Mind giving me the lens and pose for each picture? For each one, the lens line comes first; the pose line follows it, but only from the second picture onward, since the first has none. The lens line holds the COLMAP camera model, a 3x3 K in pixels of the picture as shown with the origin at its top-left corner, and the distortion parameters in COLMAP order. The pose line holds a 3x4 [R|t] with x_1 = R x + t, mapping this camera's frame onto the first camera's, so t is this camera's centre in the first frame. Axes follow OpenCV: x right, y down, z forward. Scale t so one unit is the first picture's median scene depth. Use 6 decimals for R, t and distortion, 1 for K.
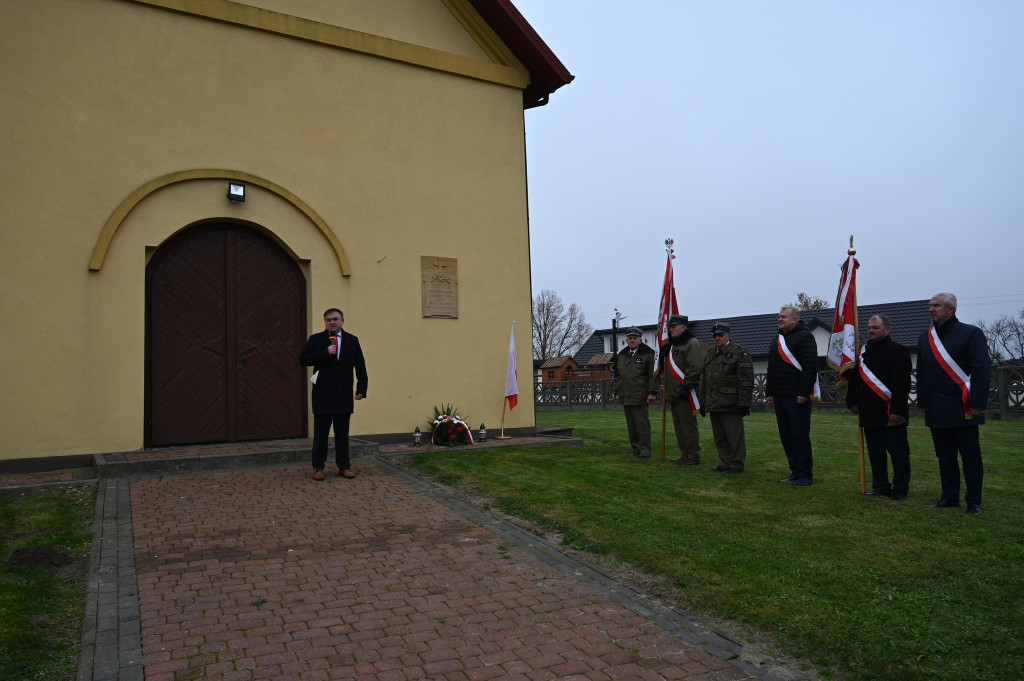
lens RADIAL K [[772.7, 0, 524.9], [0, 772.7, 345.9], [0, 0, 1]] dist [0.000262, -0.000374]
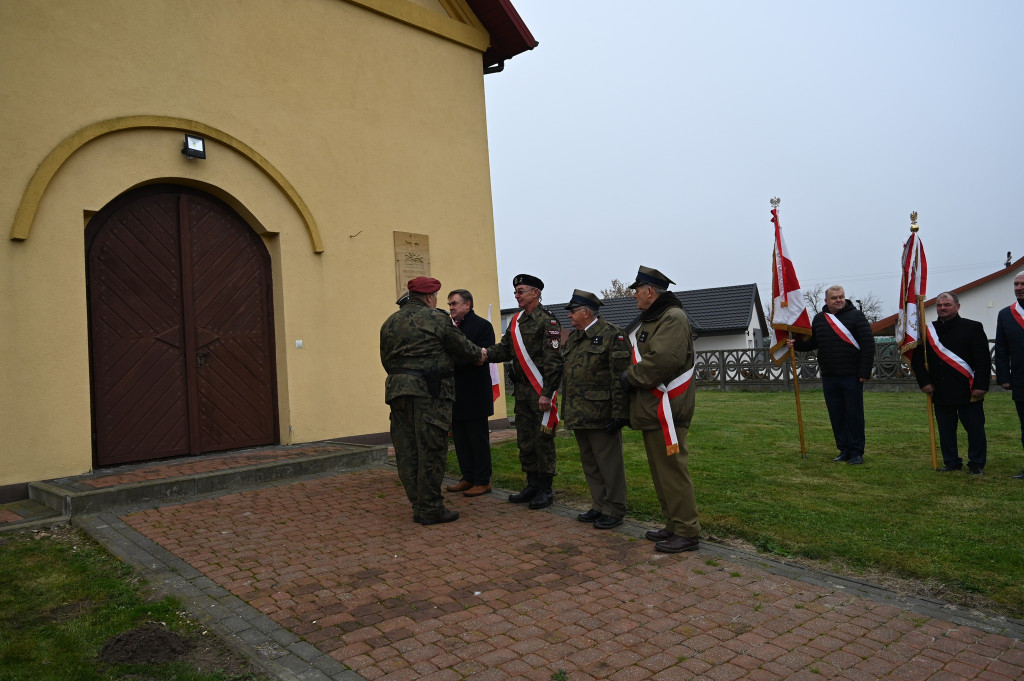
lens RADIAL K [[761.9, 0, 524.4], [0, 761.9, 344.9], [0, 0, 1]] dist [0.000950, 0.001684]
pose [[0.965774, -0.022811, 0.258380, -0.250079], [0.018801, 0.999662, 0.017980, 0.000532], [-0.258703, -0.012506, 0.965876, 0.137116]]
